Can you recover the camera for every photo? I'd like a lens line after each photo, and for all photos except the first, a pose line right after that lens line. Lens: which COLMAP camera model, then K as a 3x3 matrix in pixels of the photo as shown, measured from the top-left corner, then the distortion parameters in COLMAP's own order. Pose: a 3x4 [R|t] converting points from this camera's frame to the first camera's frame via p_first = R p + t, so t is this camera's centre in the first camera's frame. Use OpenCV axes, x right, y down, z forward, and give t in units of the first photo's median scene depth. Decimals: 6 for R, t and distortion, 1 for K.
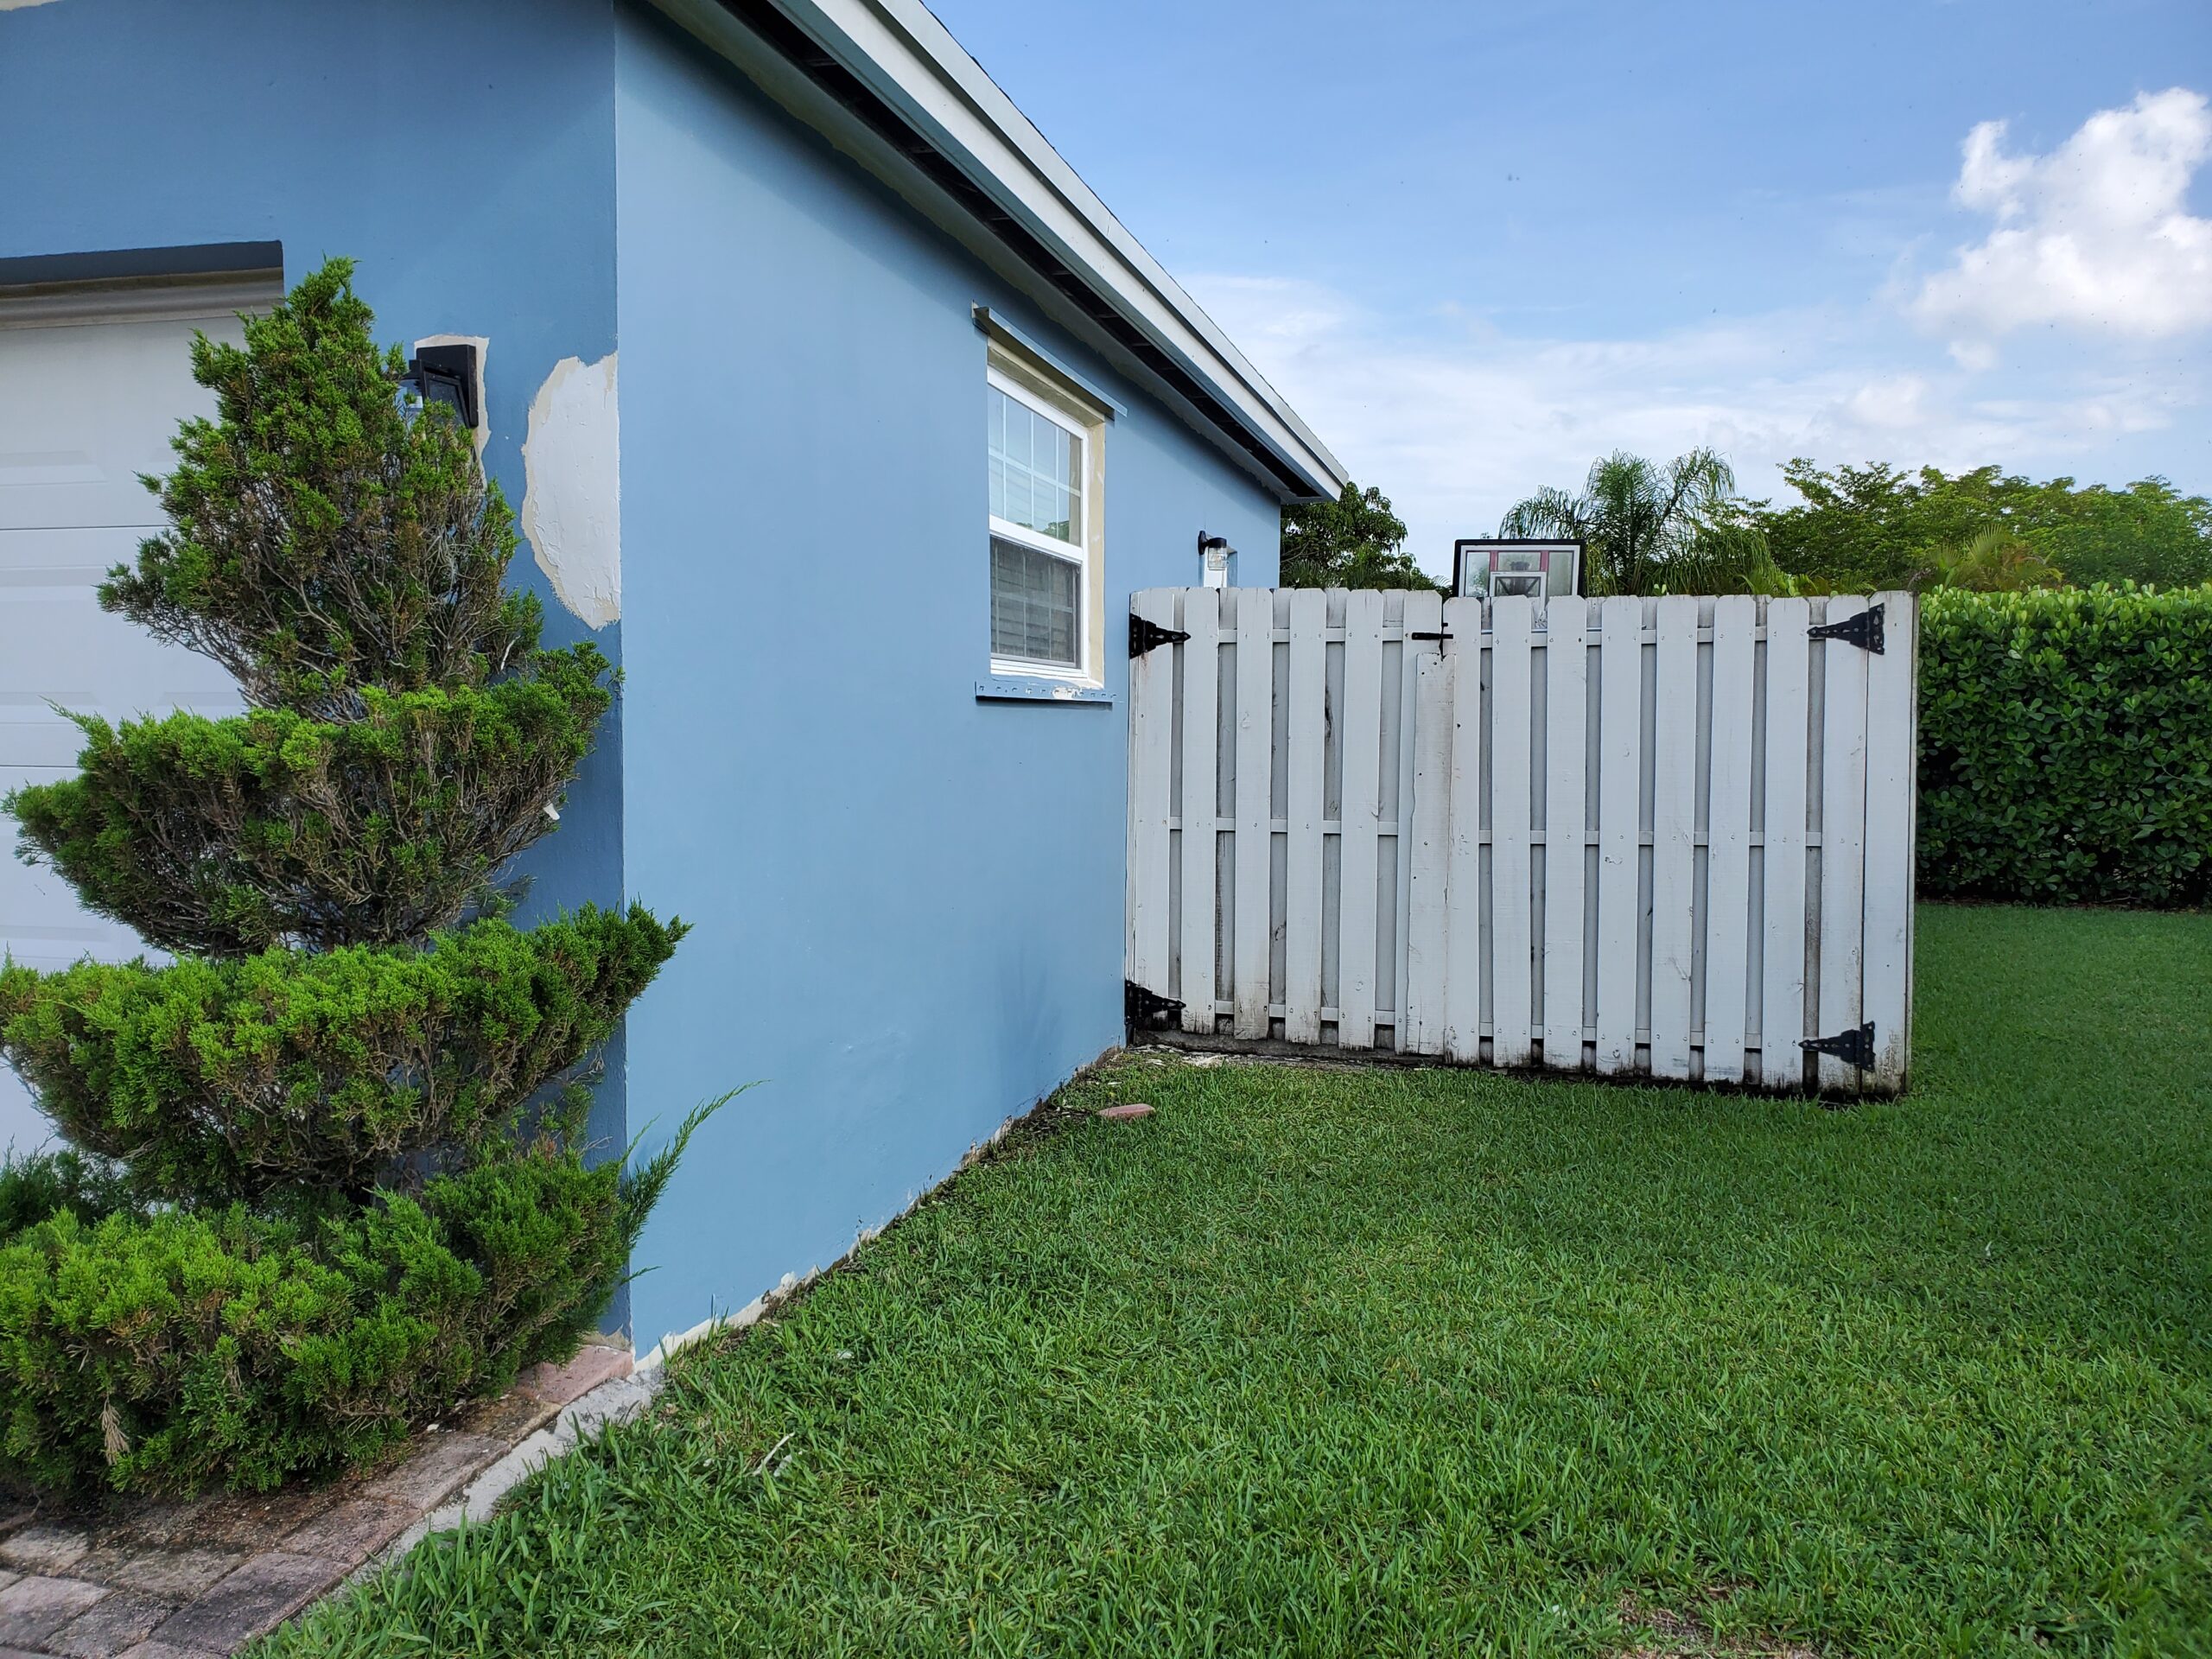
lens RADIAL K [[1676.3, 0, 1106.0], [0, 1676.3, 829.5], [0, 0, 1]] dist [-0.054668, -0.004298]
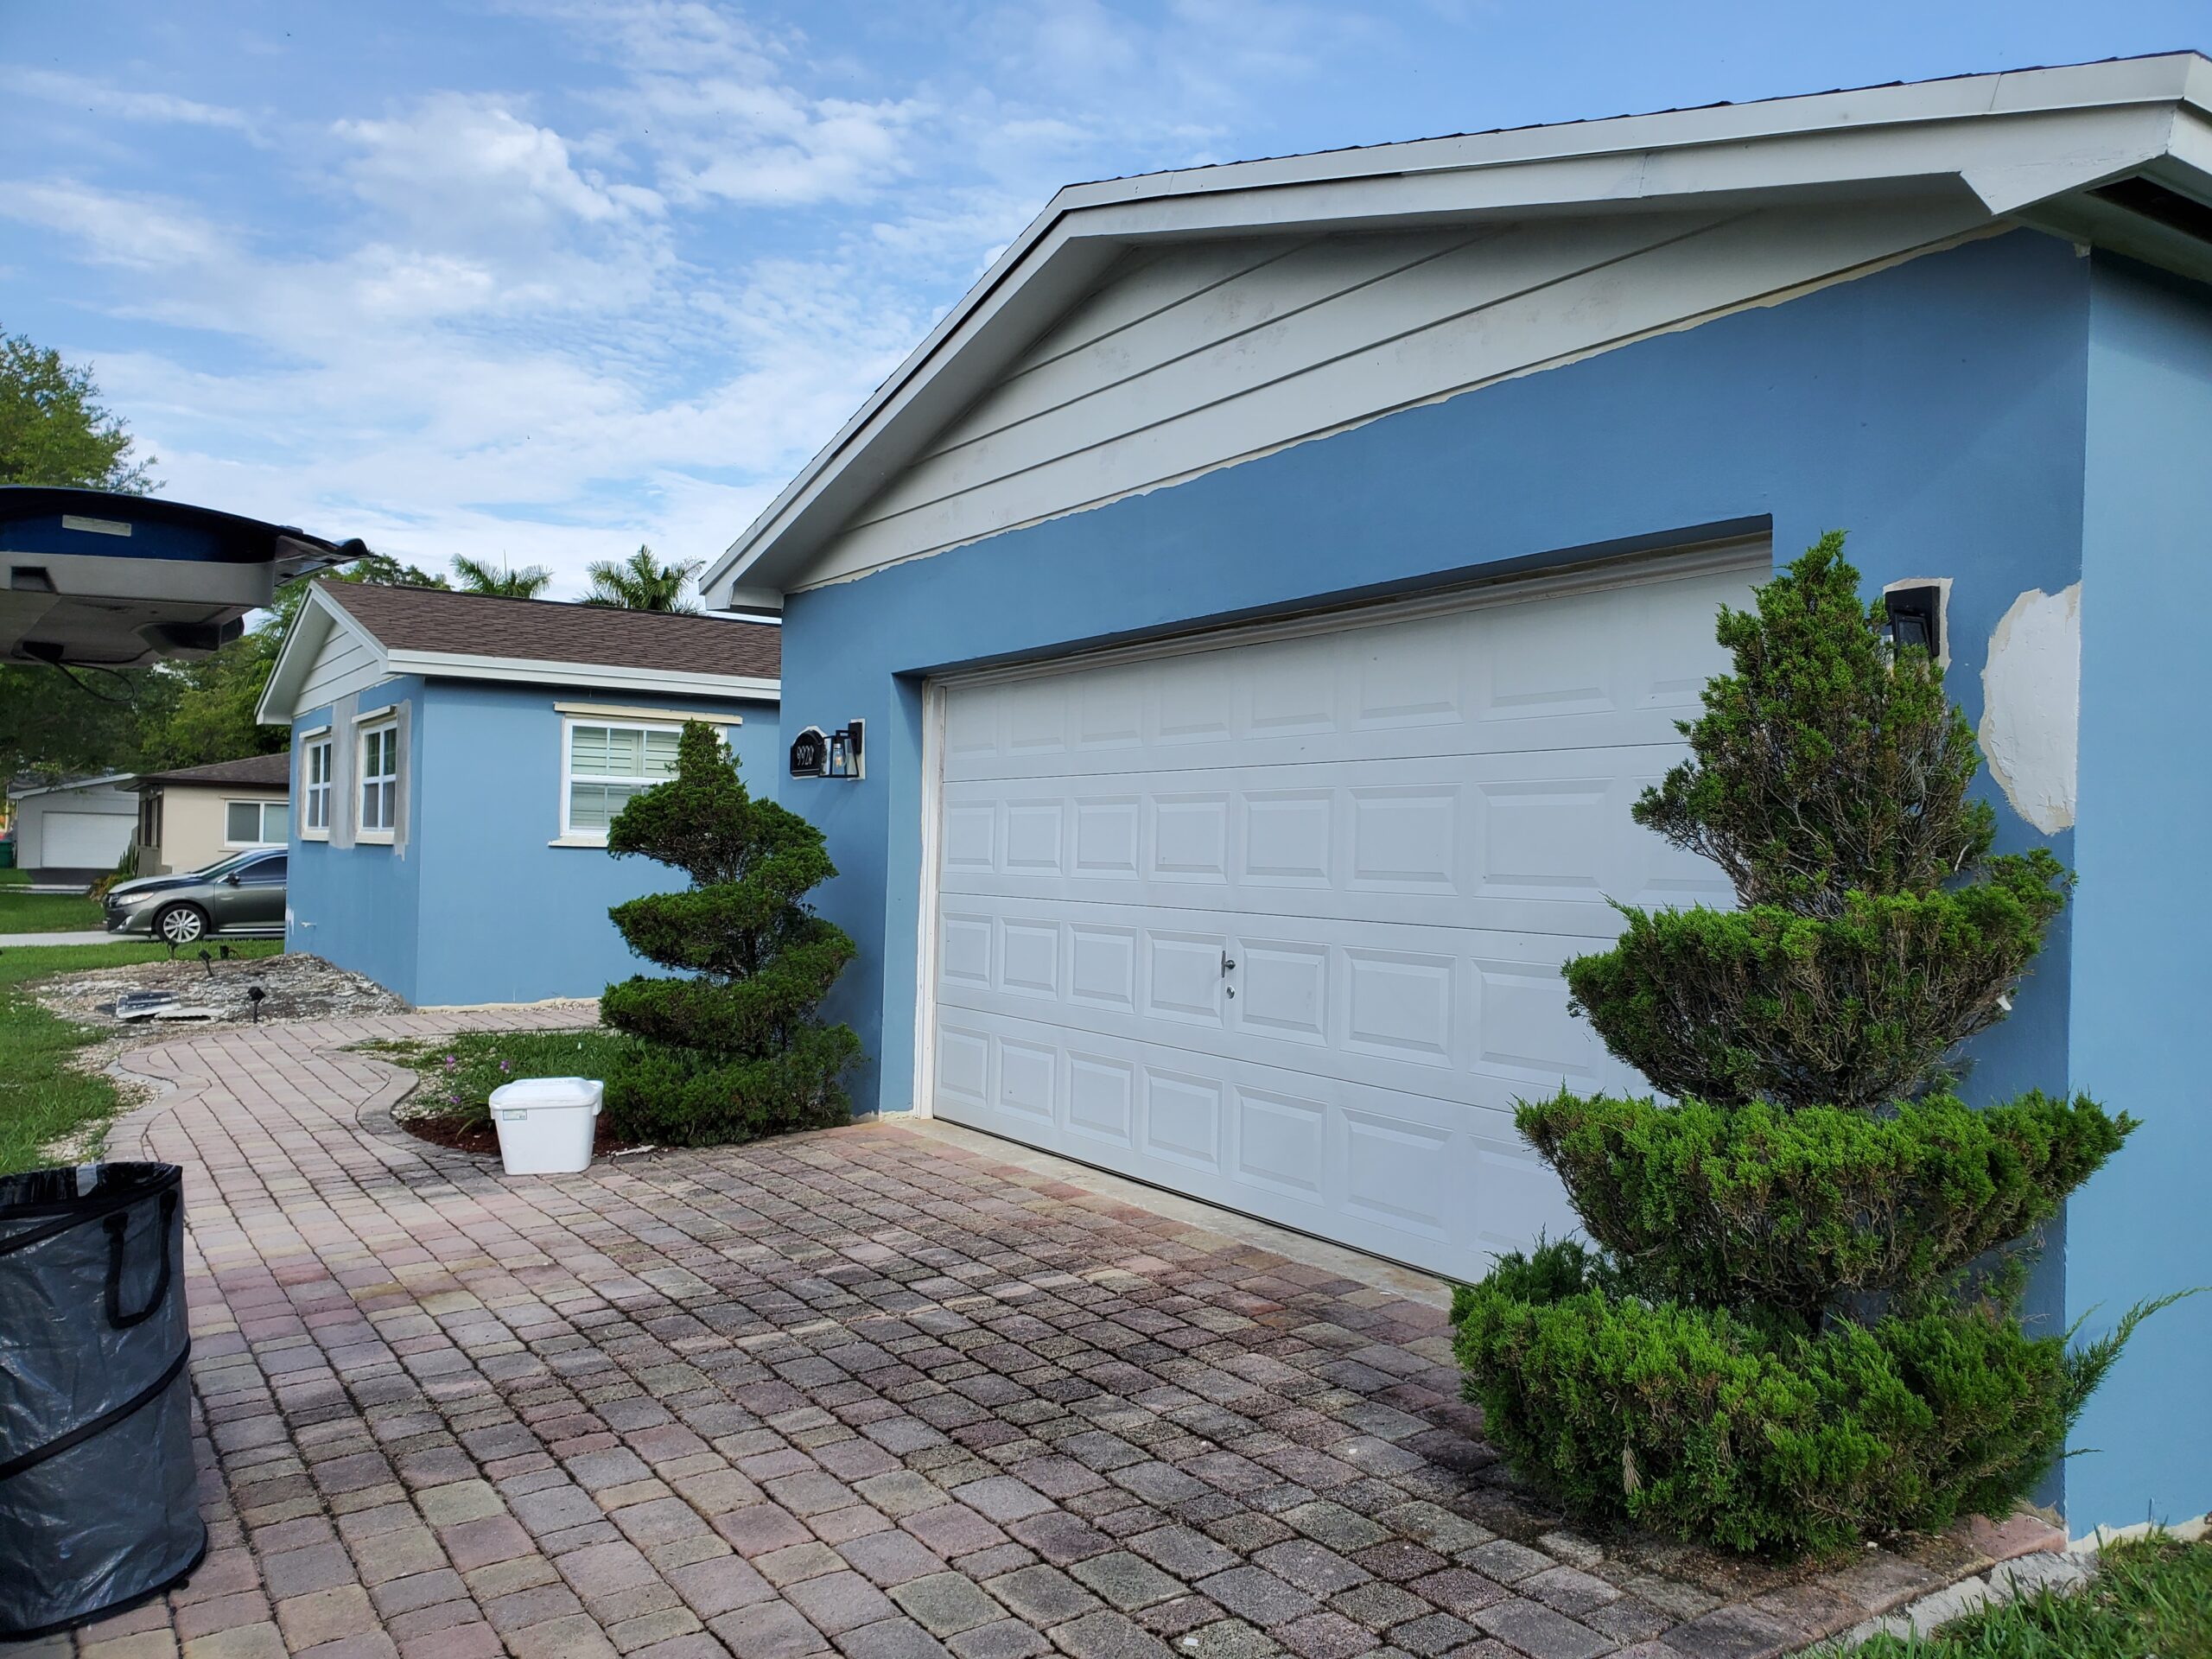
lens RADIAL K [[1707.2, 0, 1166.0], [0, 1707.2, 851.1], [0, 0, 1]] dist [-0.050580, 0.129087]
pose [[0.743789, 0.010131, -0.668338, 0.005972], [-0.063456, 0.996439, -0.055515, -0.014655], [0.665396, 0.083702, 0.741783, -0.237113]]
